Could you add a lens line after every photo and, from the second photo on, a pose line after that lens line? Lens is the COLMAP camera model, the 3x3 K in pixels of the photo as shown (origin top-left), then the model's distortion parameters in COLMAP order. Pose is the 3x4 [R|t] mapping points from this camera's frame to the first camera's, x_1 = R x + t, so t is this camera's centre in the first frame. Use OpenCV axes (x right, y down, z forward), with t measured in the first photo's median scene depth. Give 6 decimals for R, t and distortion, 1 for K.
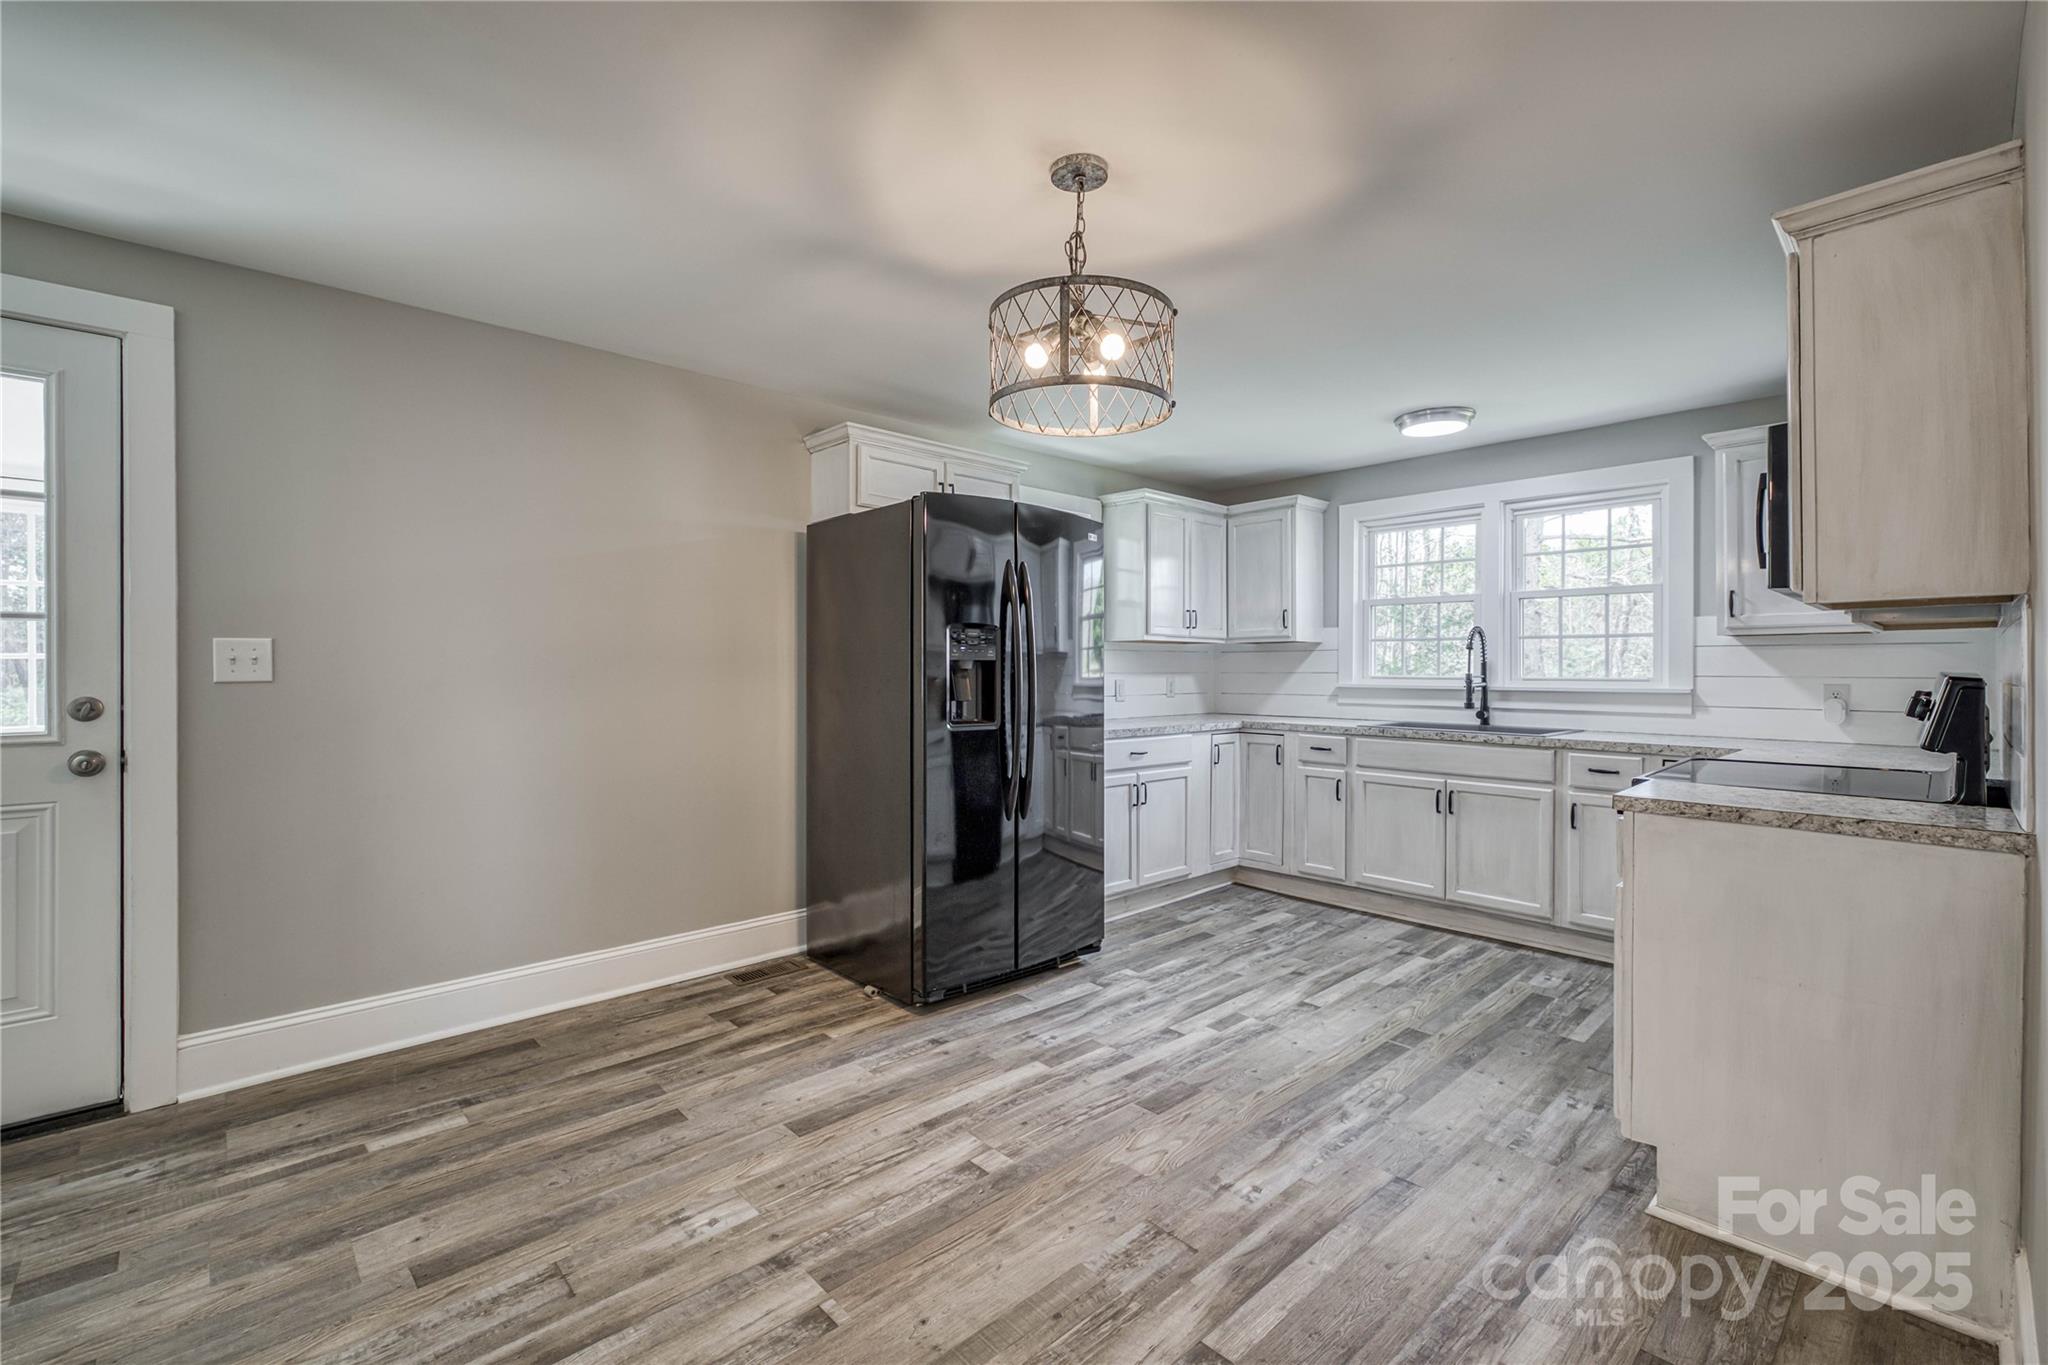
lens RADIAL K [[881.9, 0, 1026.1], [0, 881.9, 681.6], [0, 0, 1]] dist [0.000812, 0.000919]
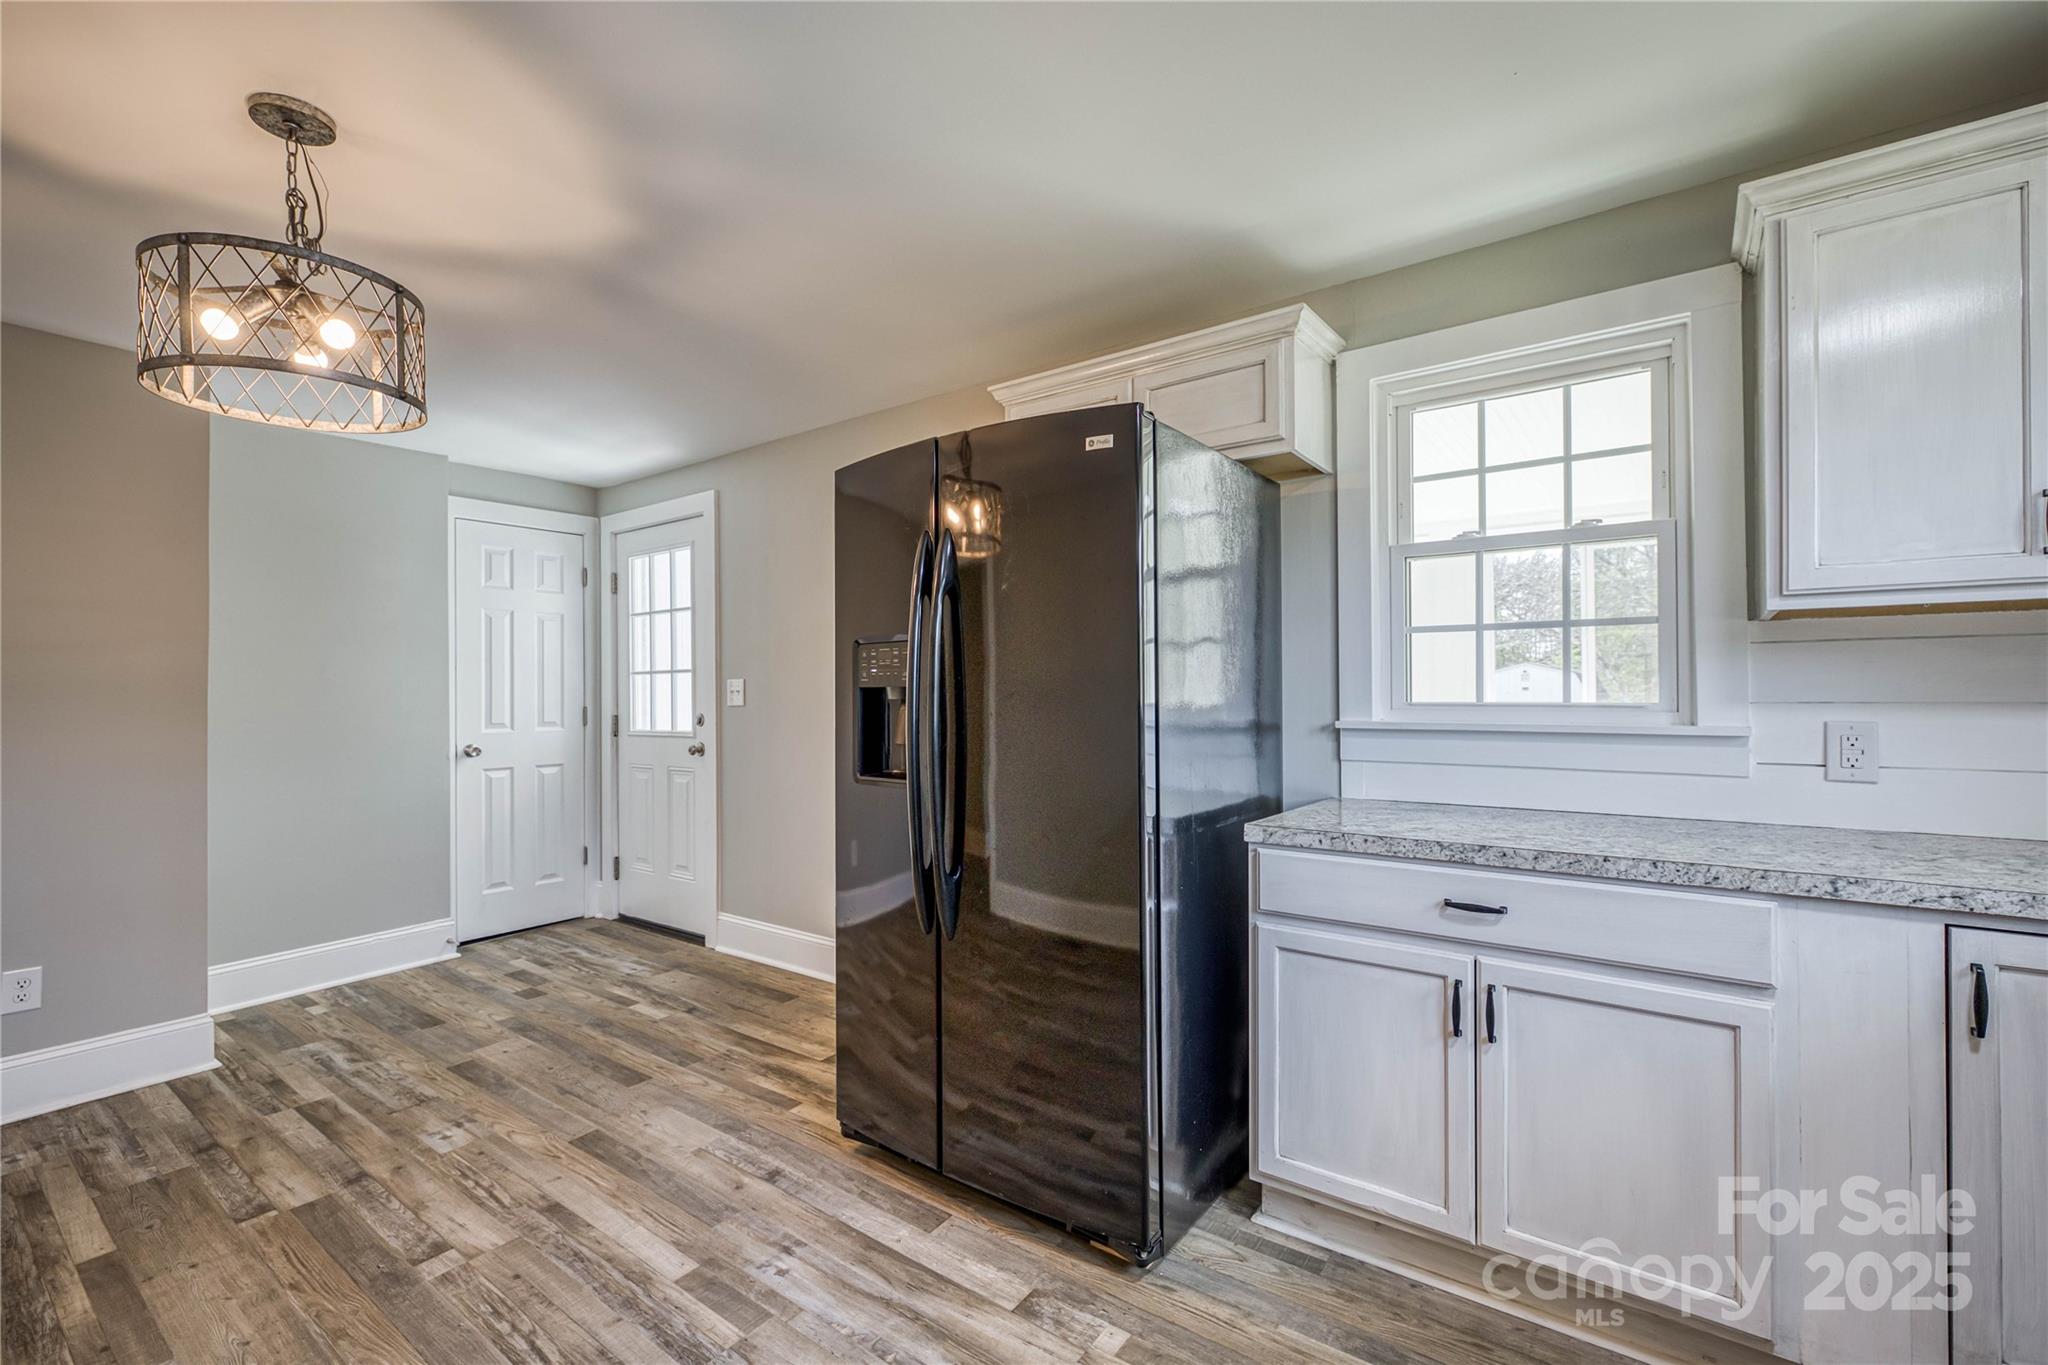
lens RADIAL K [[884.4, 0, 1024.7], [0, 884.4, 692.2], [0, 0, 1]] dist [0.002198, 0.000317]
pose [[0.182438, -0.002307, -0.983215, 0.492516], [-0.005325, 0.999980, -0.003334, -0.013574], [0.983203, 0.005844, 0.182423, 0.741044]]
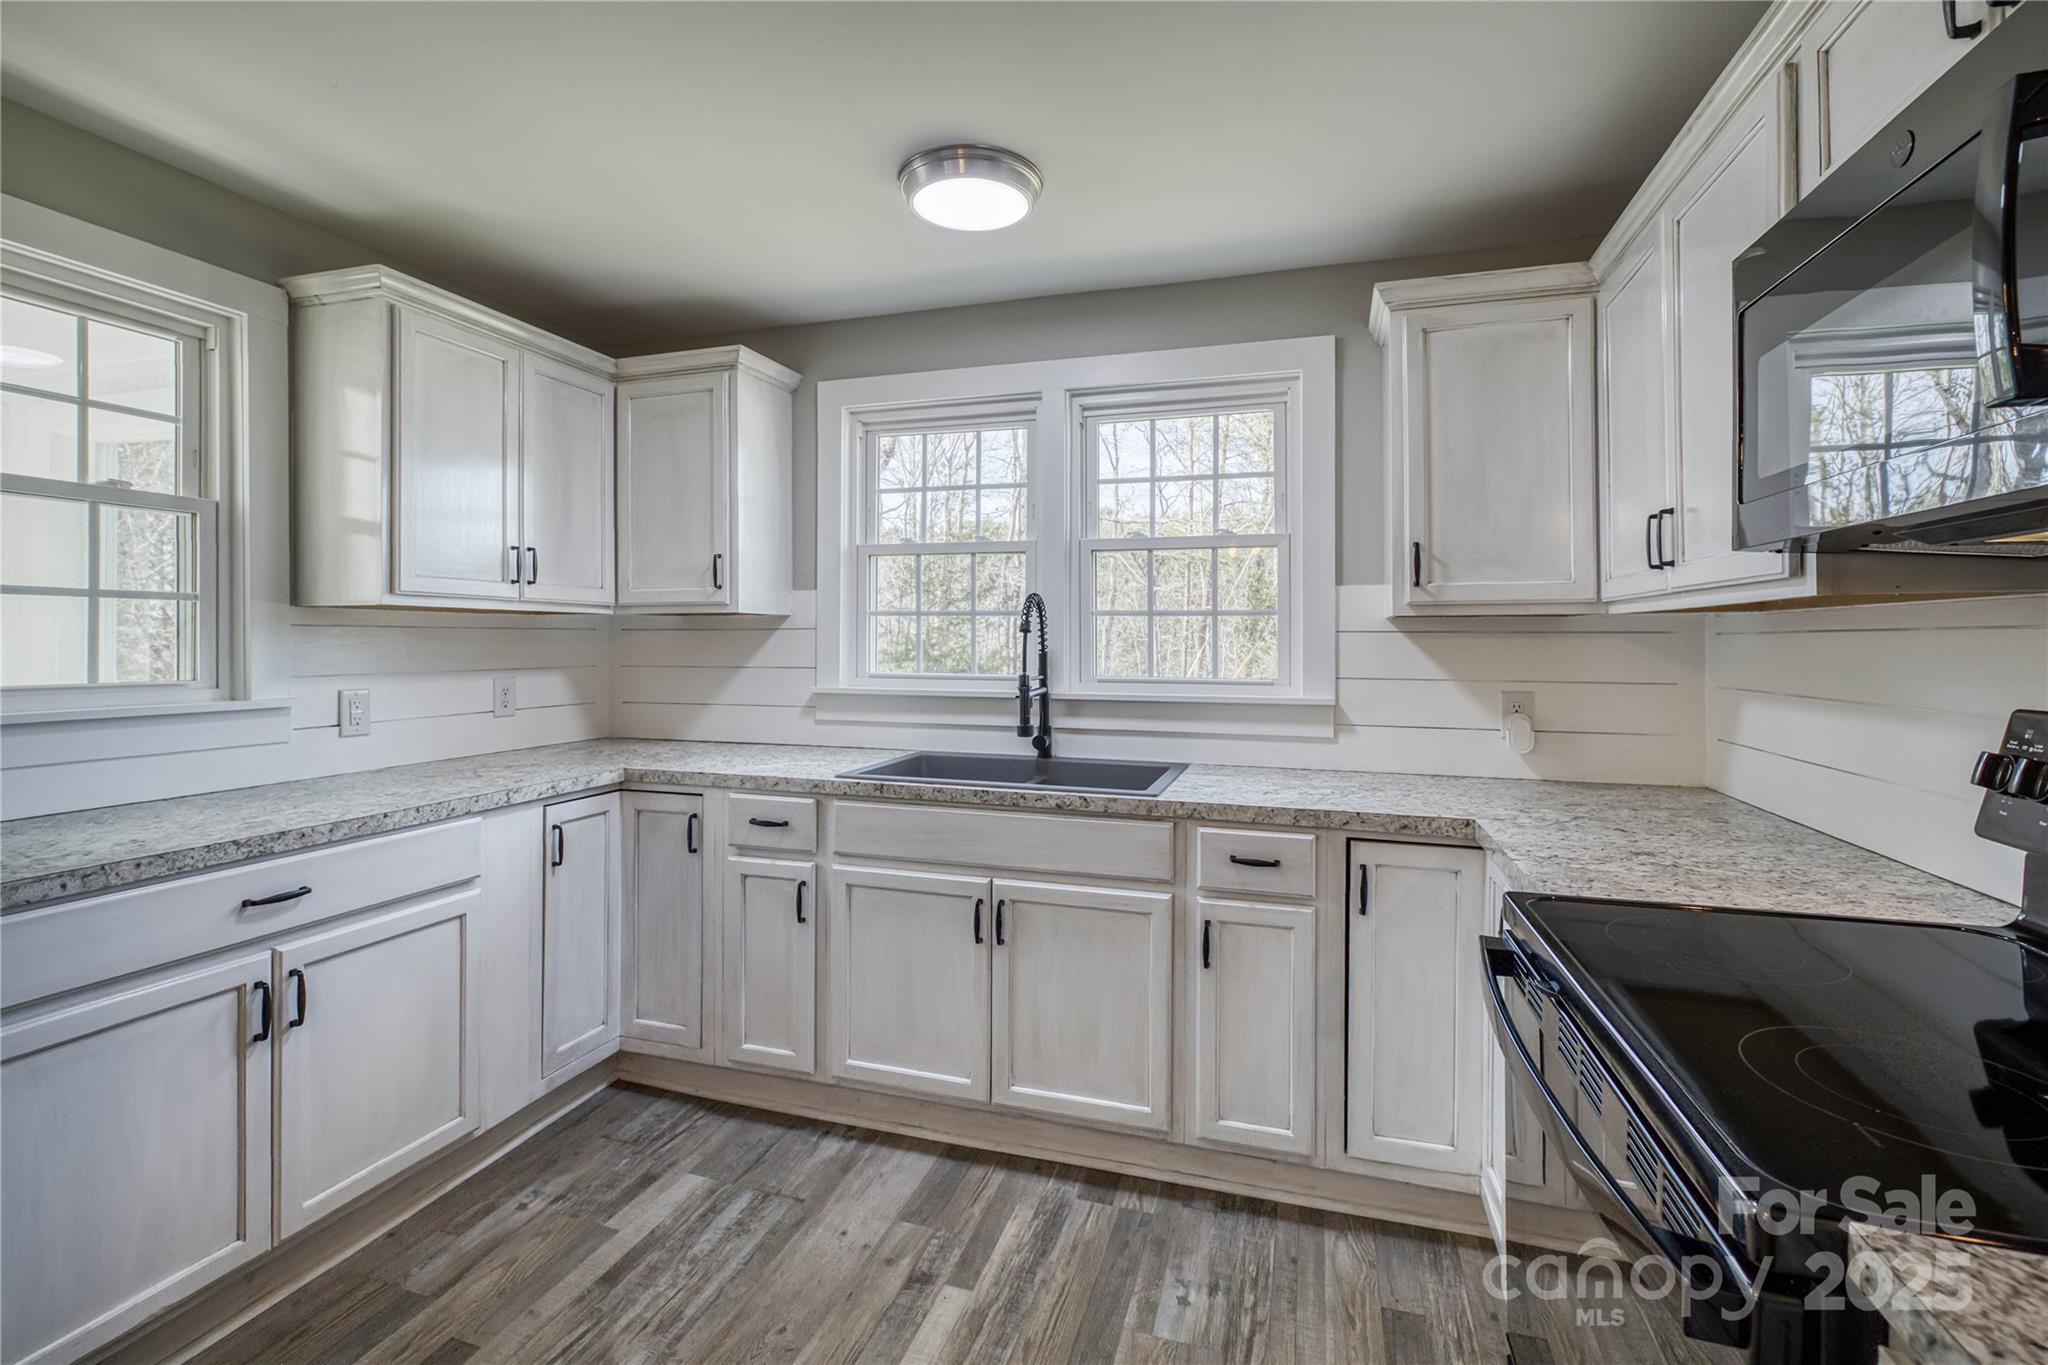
lens RADIAL K [[897.0, 0, 1035.3], [0, 897.0, 640.0], [0, 0, 1]] dist [0.000324, 0.000179]
pose [[0.867071, 0.001992, 0.498180, 0.223932], [0.004729, 0.999914, -0.012228, -0.025200], [-0.498162, 0.012959, 0.866987, 0.504117]]
